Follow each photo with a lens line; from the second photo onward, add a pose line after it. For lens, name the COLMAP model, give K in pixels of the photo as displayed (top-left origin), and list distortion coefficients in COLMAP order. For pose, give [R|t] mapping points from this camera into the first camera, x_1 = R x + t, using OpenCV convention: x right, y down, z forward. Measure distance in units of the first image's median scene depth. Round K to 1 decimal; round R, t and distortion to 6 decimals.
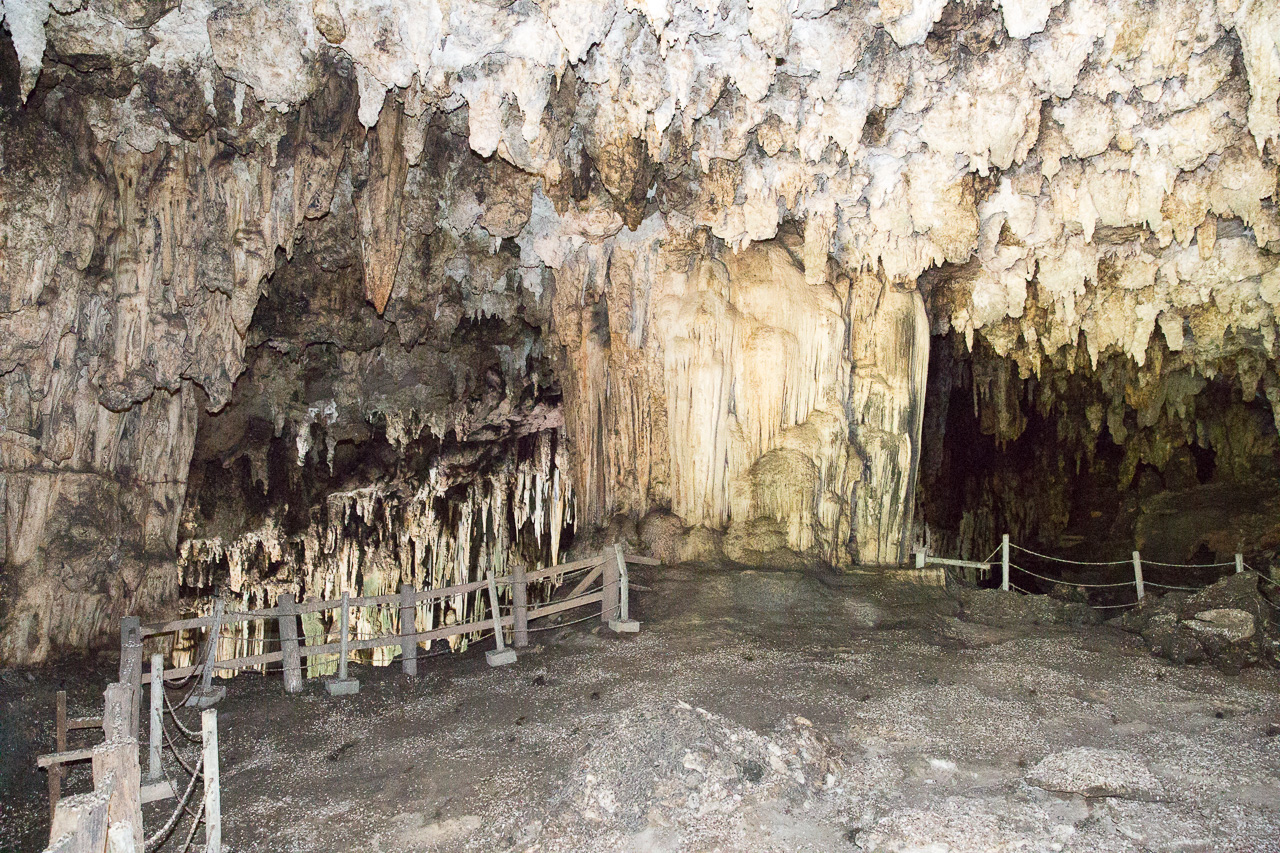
lens RADIAL K [[892.1, 0, 640.0], [0, 892.1, 426.5], [0, 0, 1]] dist [-0.096362, 0.092518]
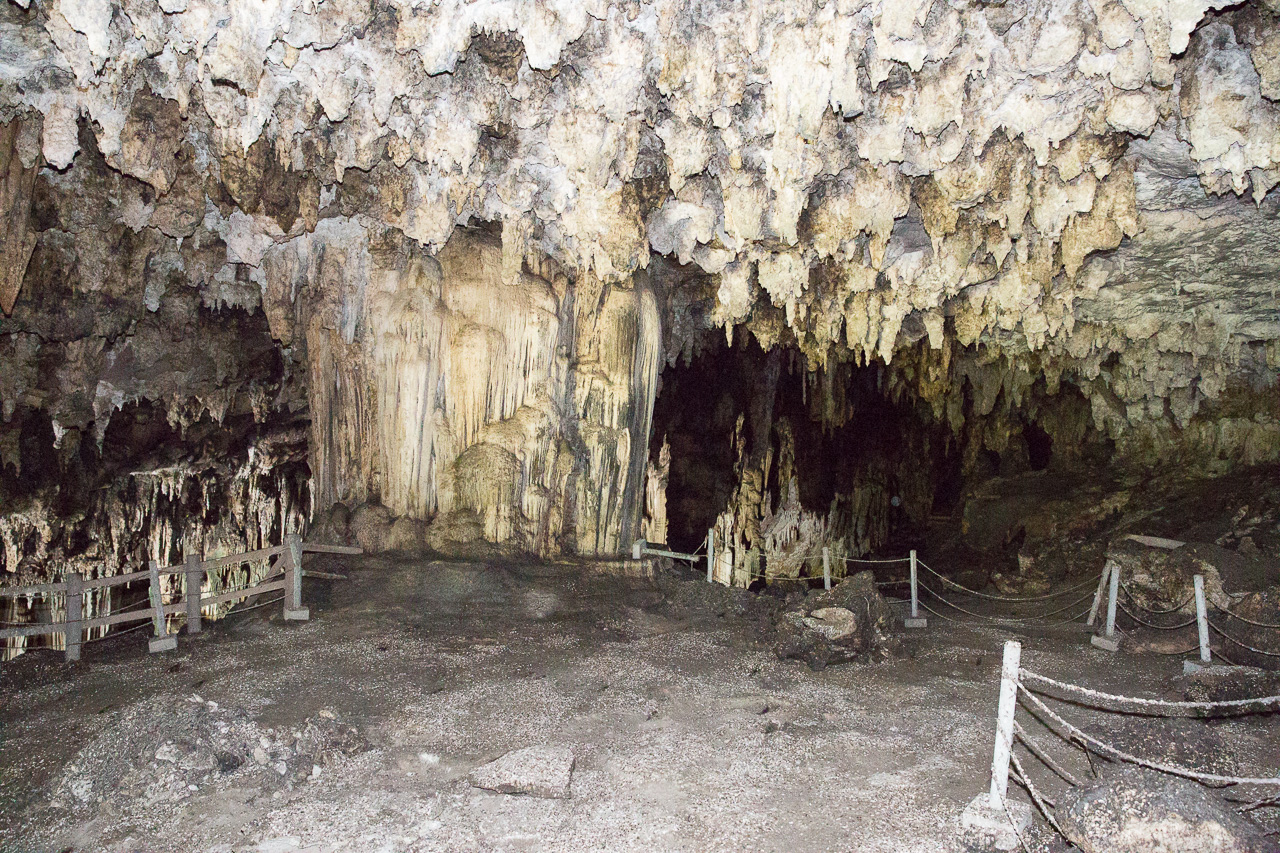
lens RADIAL K [[892.1, 0, 640.0], [0, 892.1, 426.5], [0, 0, 1]] dist [-0.096362, 0.092518]
pose [[0.998200, 0.015333, 0.057974, 0.266878], [-0.017225, 0.999330, 0.032280, -0.029387], [-0.057440, -0.033221, 0.997796, -0.037752]]
